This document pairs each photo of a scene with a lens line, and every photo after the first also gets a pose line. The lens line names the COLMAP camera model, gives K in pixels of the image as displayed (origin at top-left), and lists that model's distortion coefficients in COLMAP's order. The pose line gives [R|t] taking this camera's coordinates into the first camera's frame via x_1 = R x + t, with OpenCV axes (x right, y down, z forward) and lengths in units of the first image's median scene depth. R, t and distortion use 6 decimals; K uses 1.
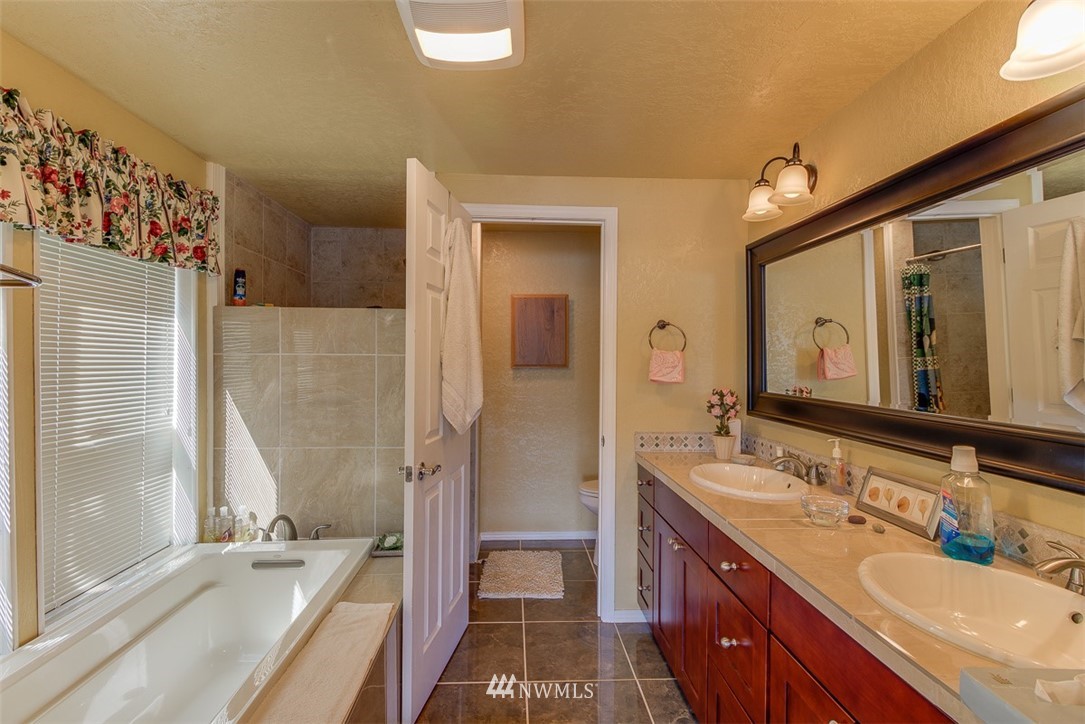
lens RADIAL K [[504.5, 0, 527.7], [0, 504.5, 358.6], [0, 0, 1]] dist [-0.000180, -0.000880]
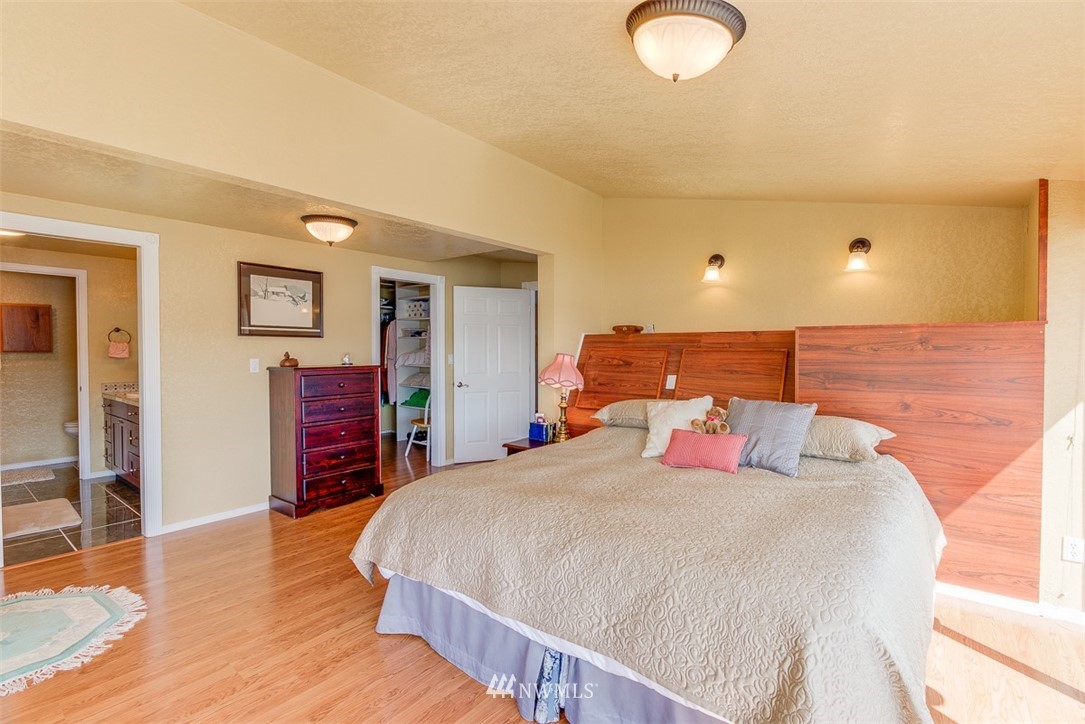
lens RADIAL K [[504.5, 0, 527.7], [0, 504.5, 358.6], [0, 0, 1]] dist [-0.000180, -0.000880]
pose [[0.654946, -0.015080, 0.755525, -0.142108], [0.001816, 0.999829, 0.018381, 0.011287], [-0.755673, -0.010667, 0.654862, -1.191402]]
